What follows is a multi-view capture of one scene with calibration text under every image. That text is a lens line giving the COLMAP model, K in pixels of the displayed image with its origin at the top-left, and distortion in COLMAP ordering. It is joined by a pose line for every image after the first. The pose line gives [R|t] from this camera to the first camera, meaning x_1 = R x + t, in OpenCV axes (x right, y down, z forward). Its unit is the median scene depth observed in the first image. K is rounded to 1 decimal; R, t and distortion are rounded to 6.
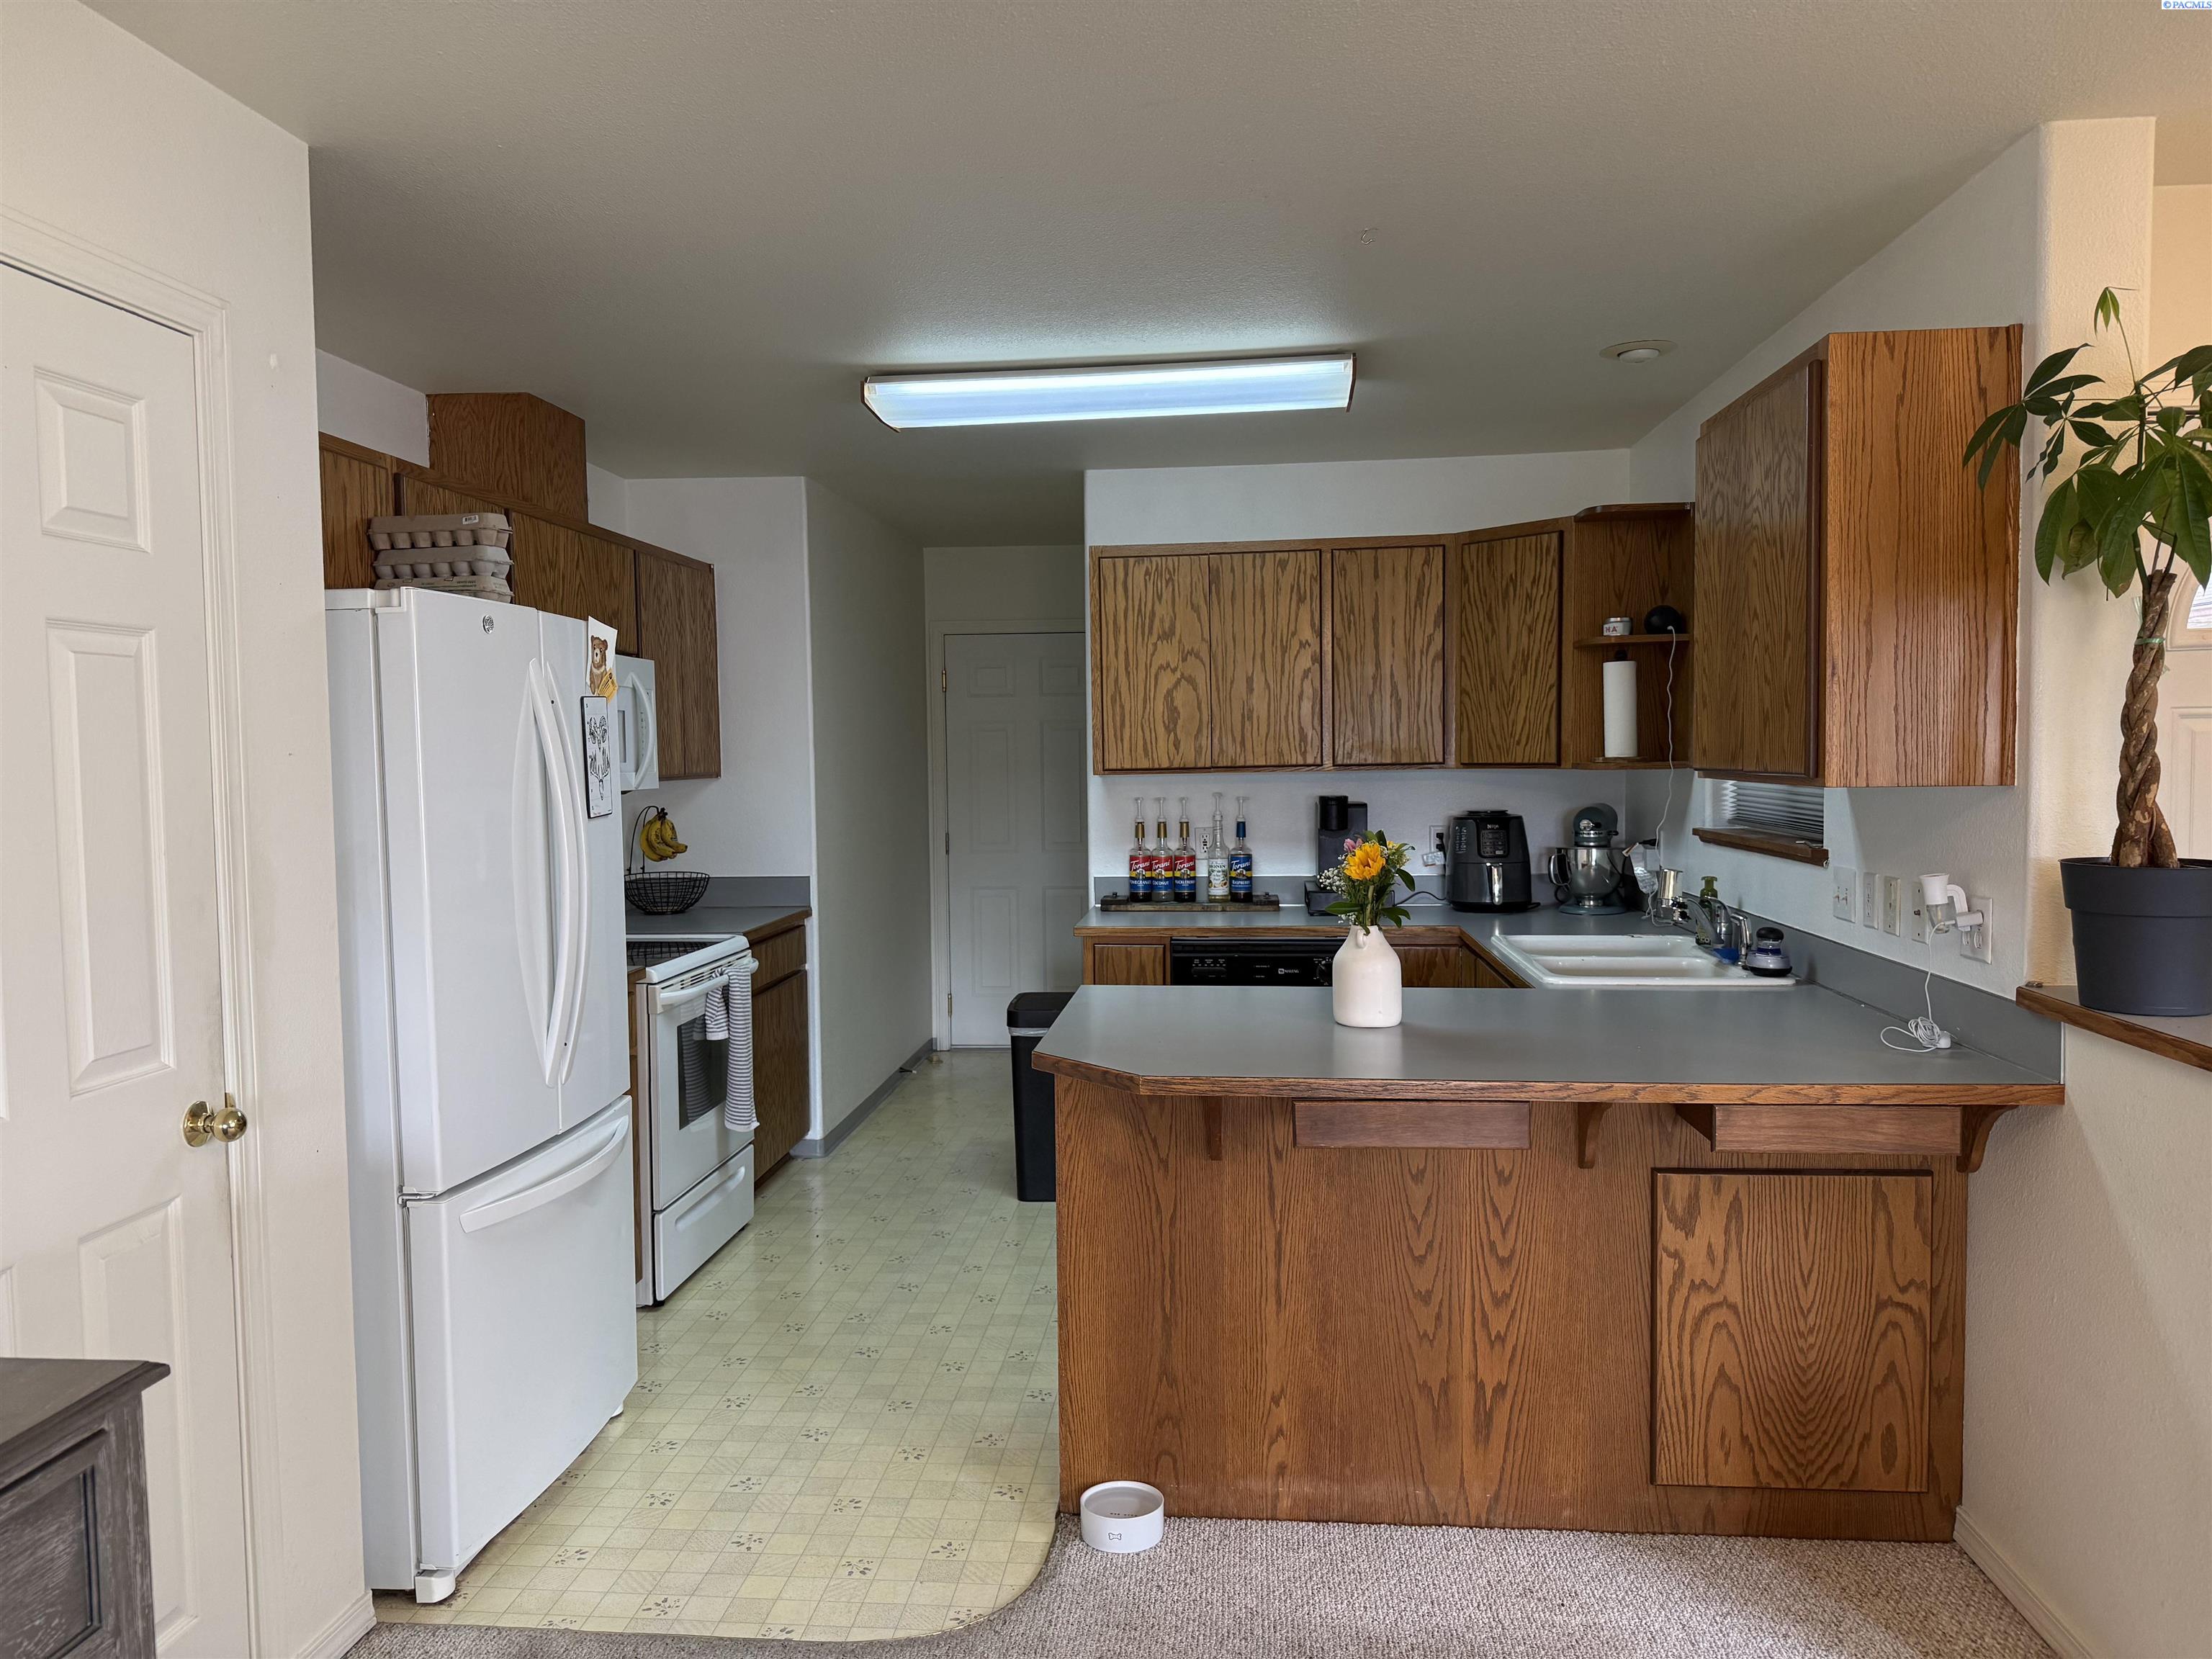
lens RADIAL K [[1549.2, 0, 1102.5], [0, 1549.2, 837.6], [0, 0, 1]] dist [0.125765, -0.227197]
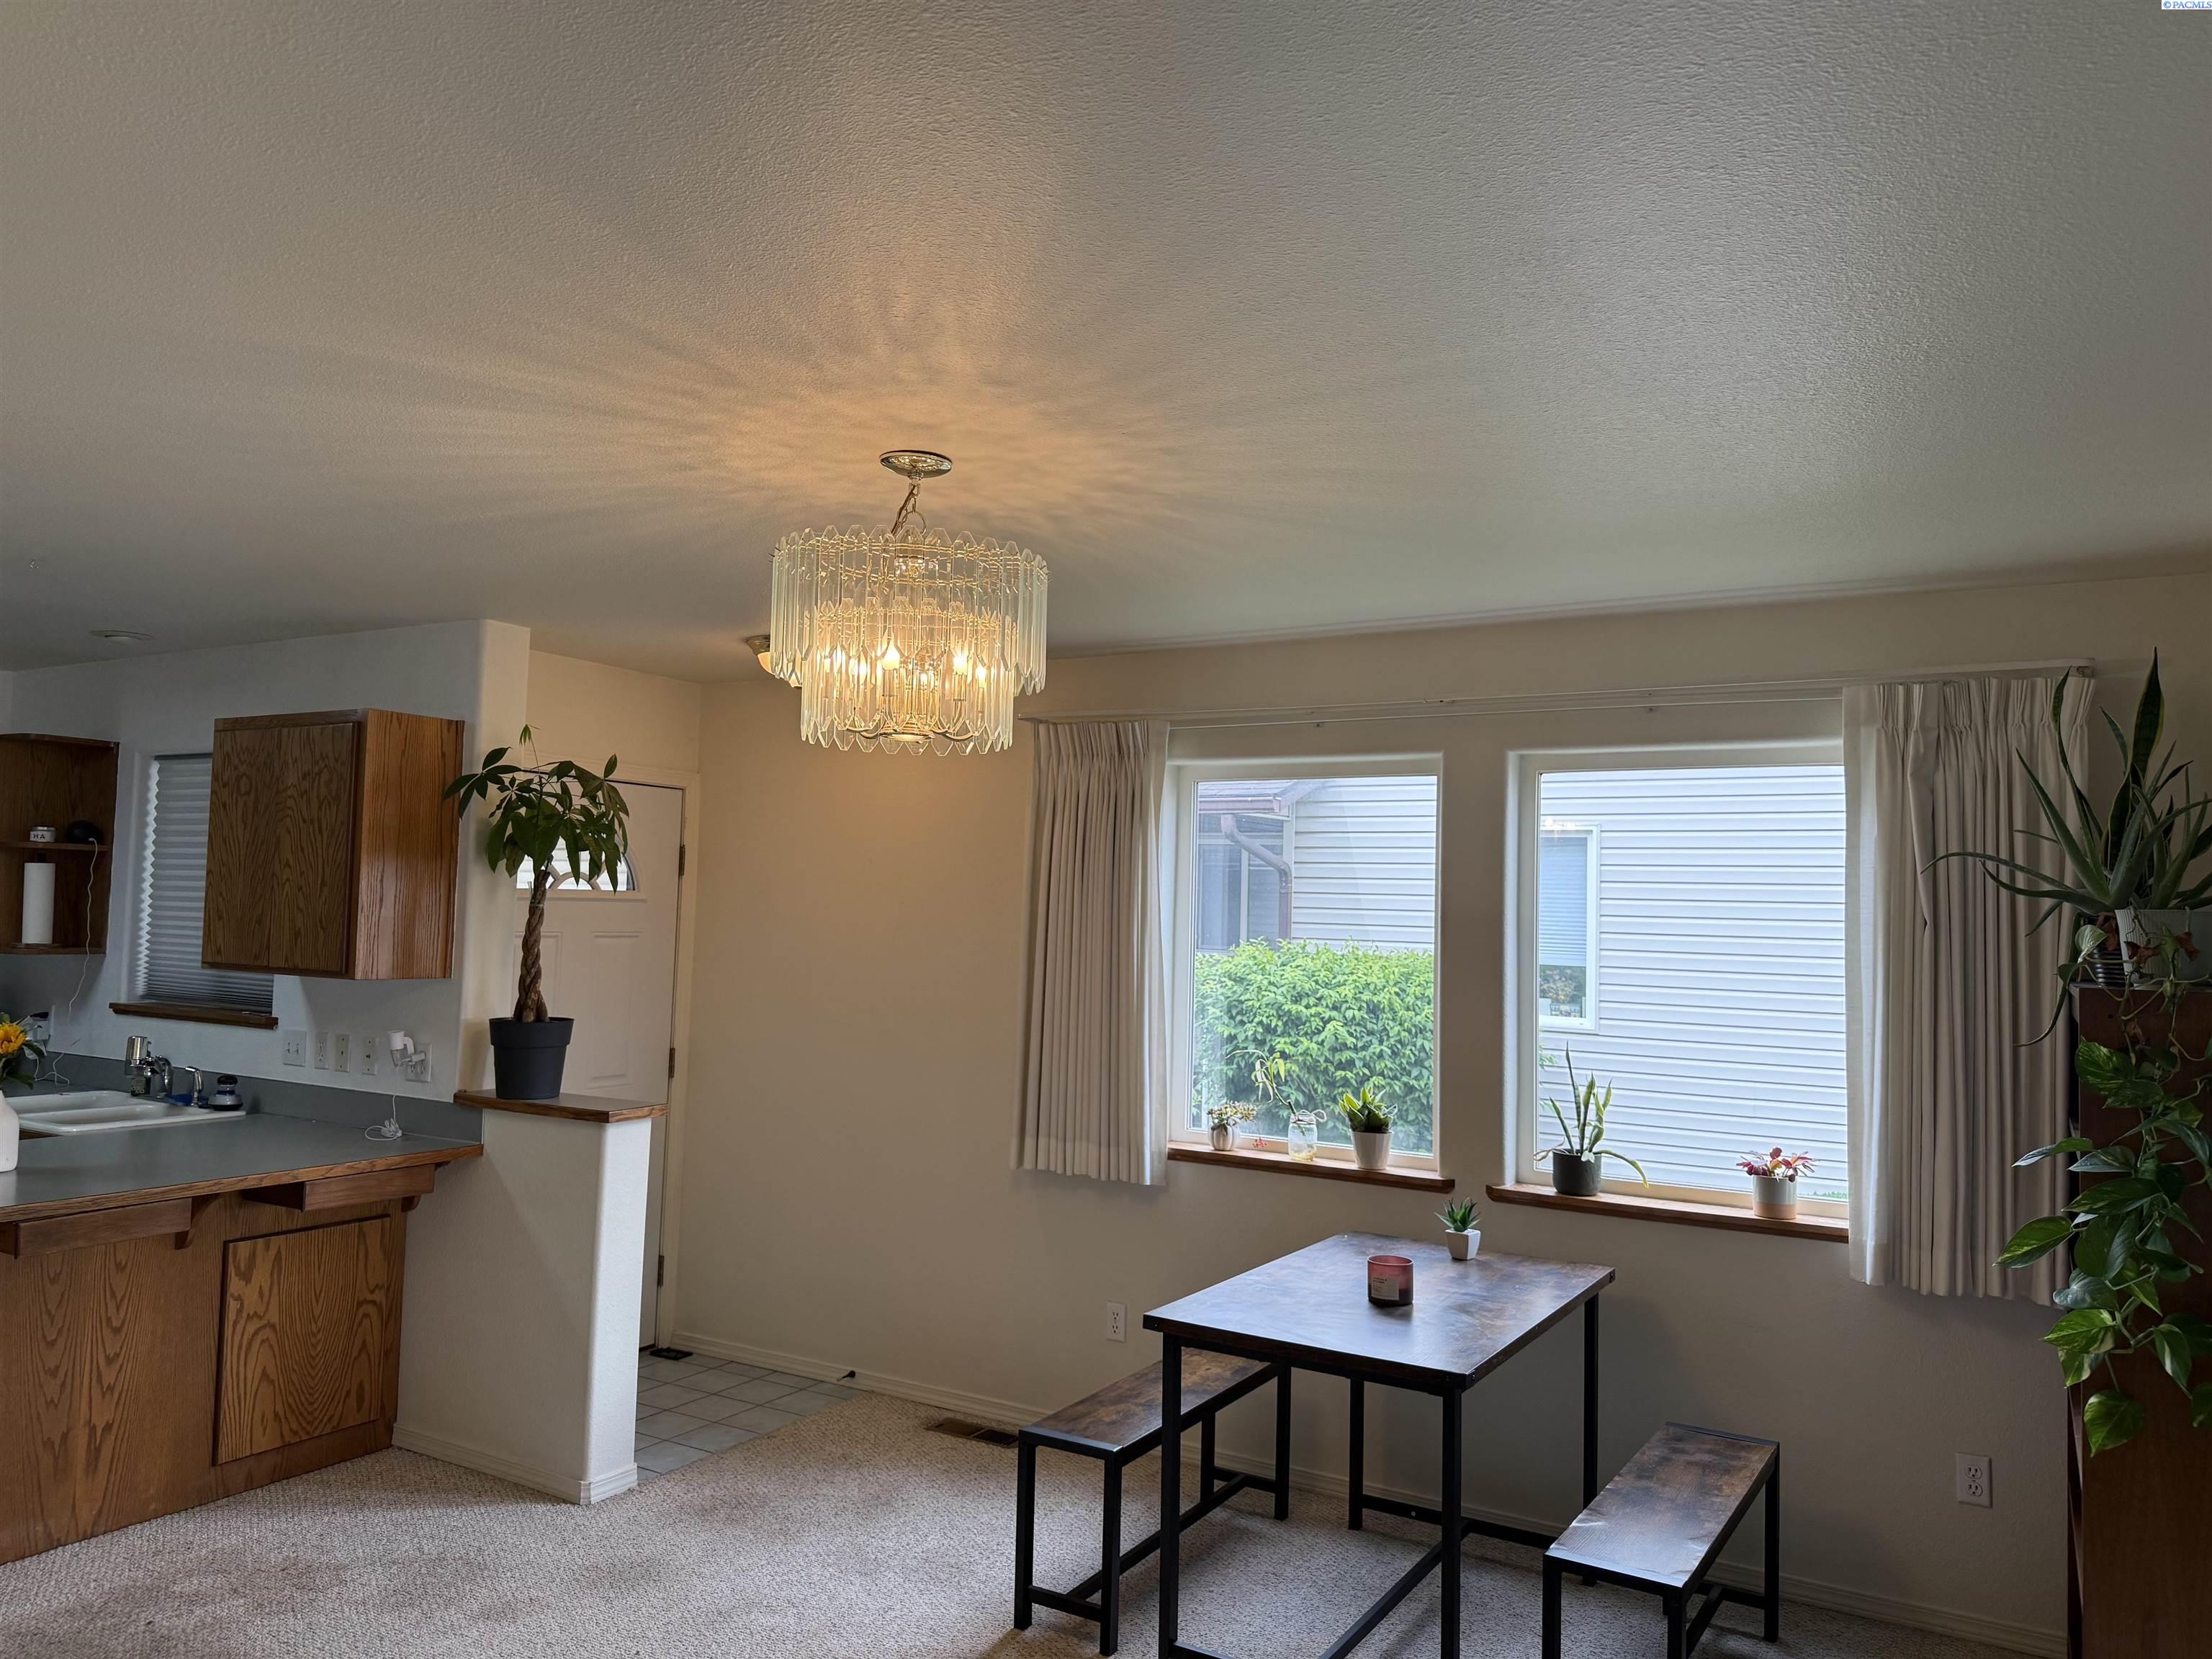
lens RADIAL K [[1563.3, 0, 1112.1], [0, 1563.3, 823.8], [0, 0, 1]] dist [0.050180, -0.065450]
pose [[0.427280, 0.078140, 0.900736, -0.421198], [0.017934, 0.995330, -0.094854, -0.014533], [-0.903941, 0.056683, 0.423883, -0.253208]]
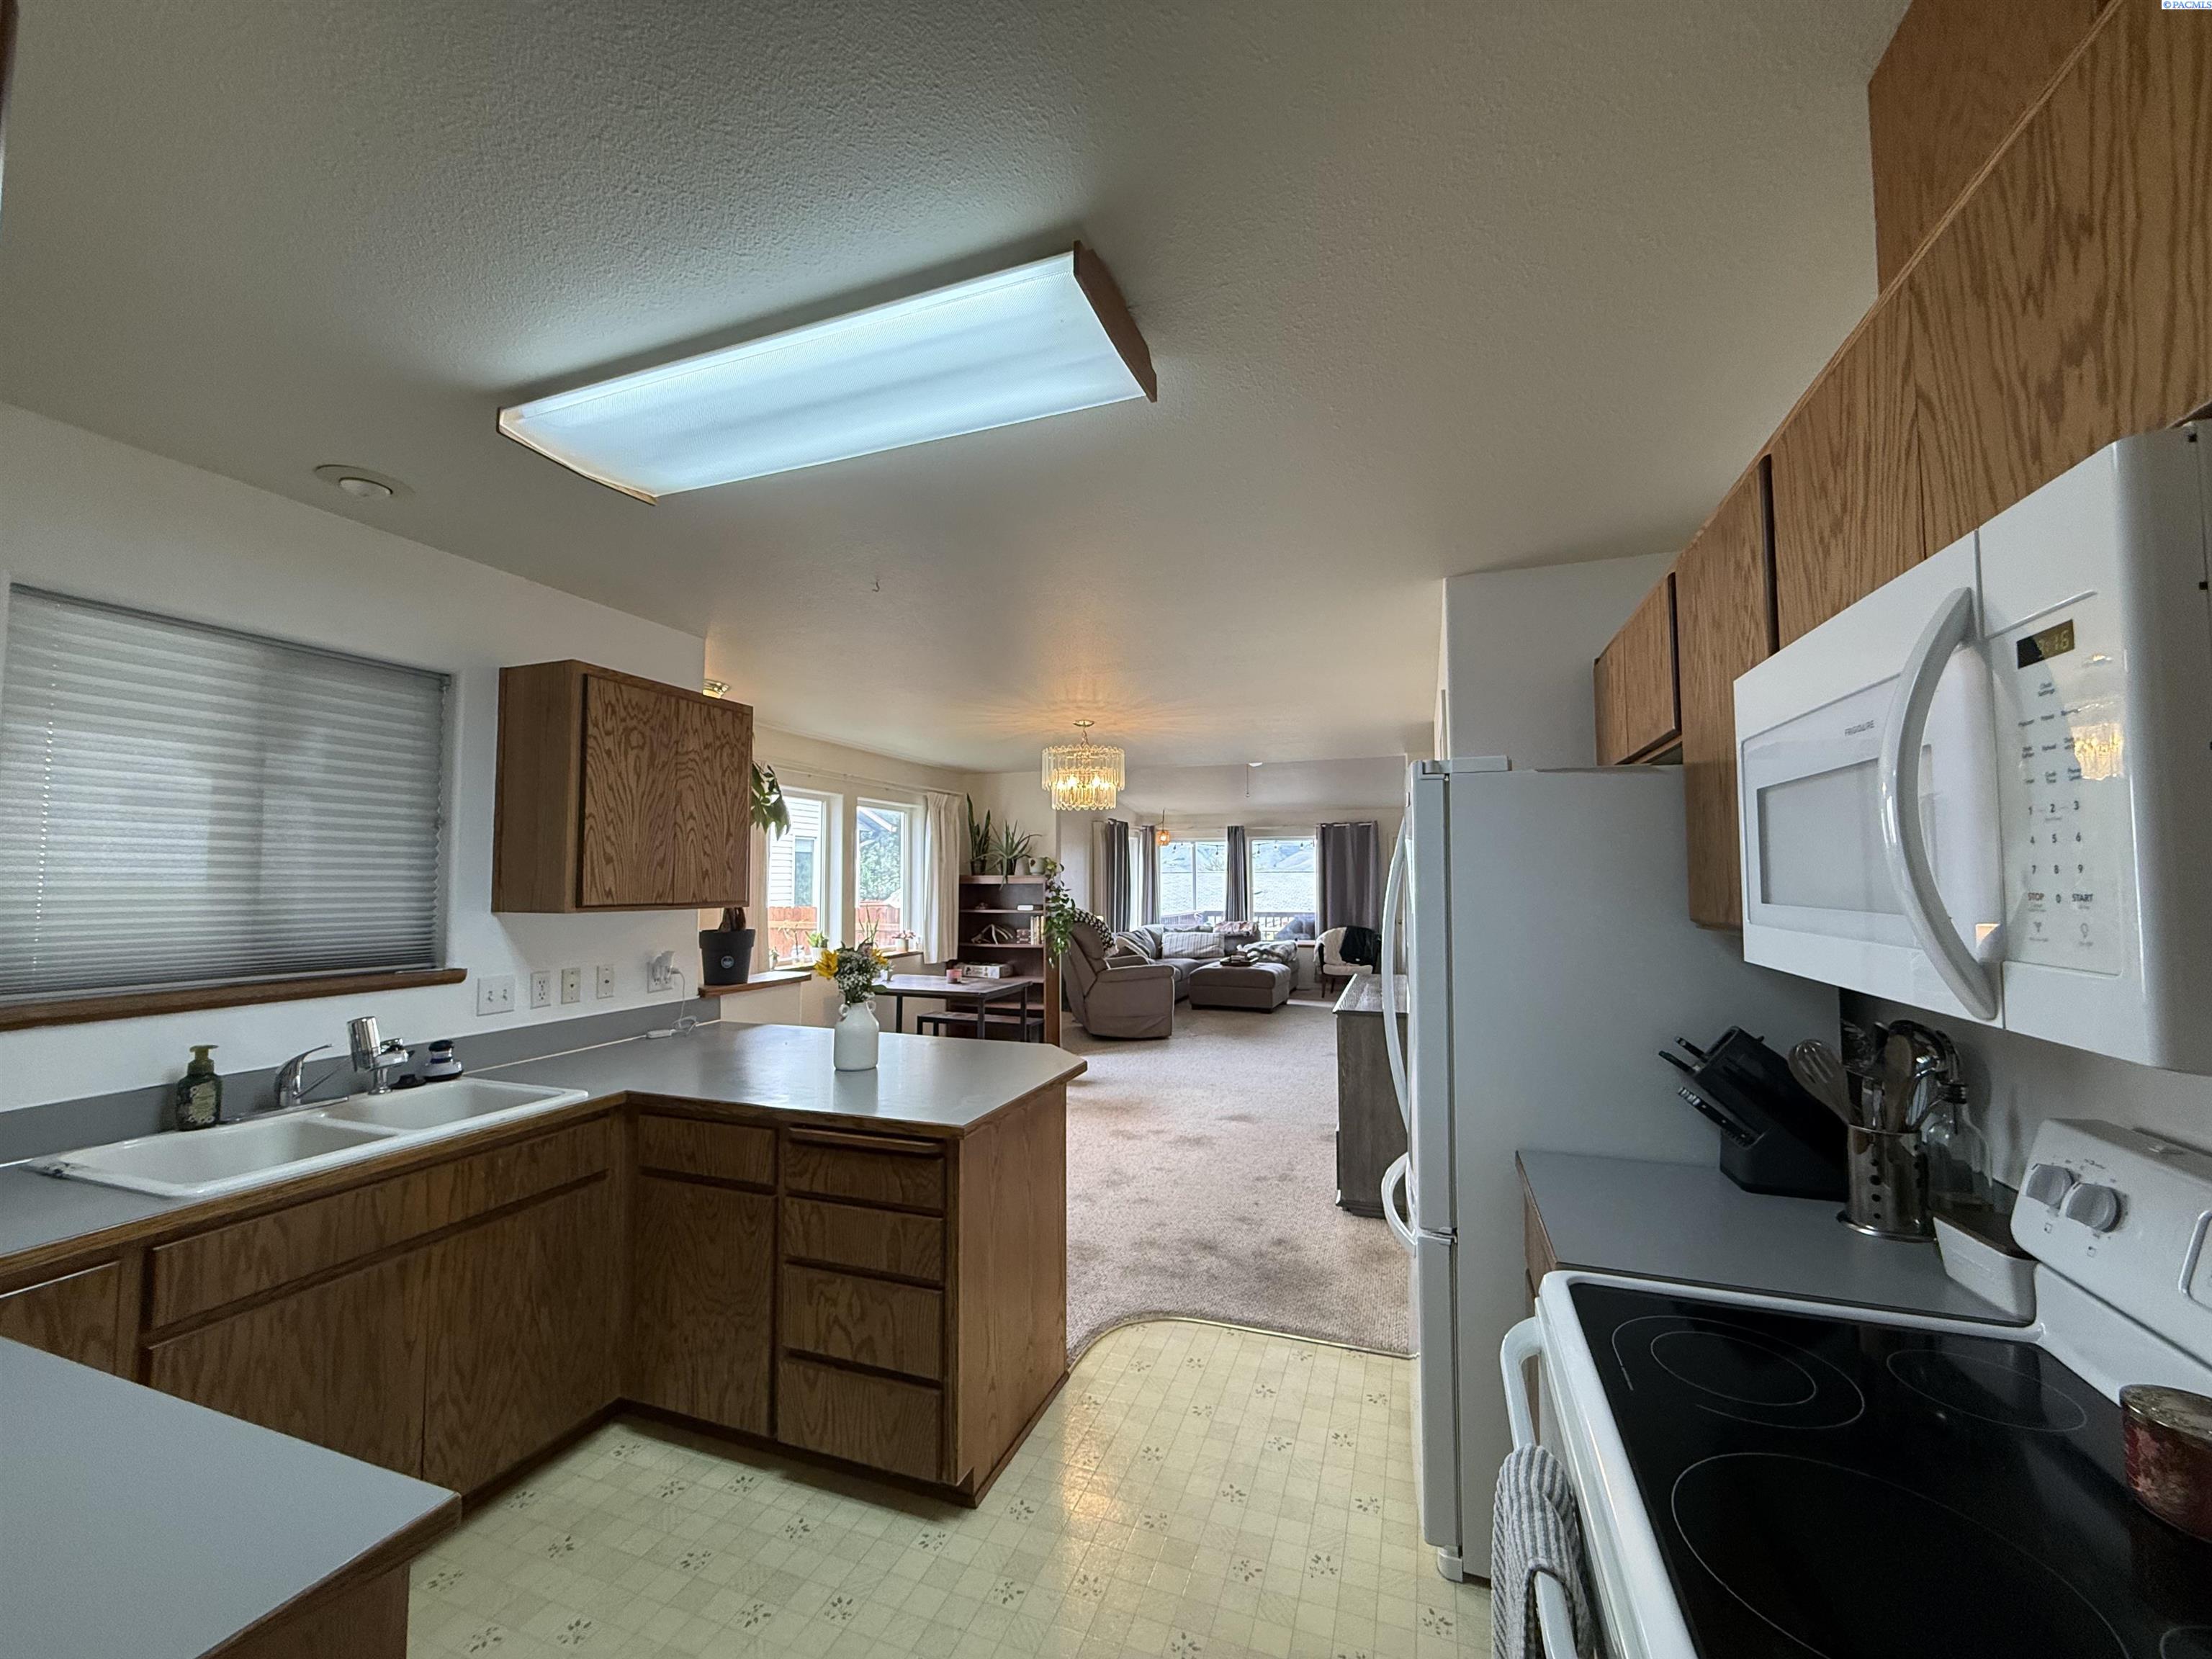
lens RADIAL K [[879.4, 0, 1096.0], [0, 879.4, 833.1], [0, 0, 1]] dist [0.002094, 0.000021]
pose [[-0.965872, 0.028483, 0.257449, -0.202241], [0.028566, 0.999586, -0.003415, -0.071297], [-0.257439, 0.004056, -0.966286, 1.253078]]
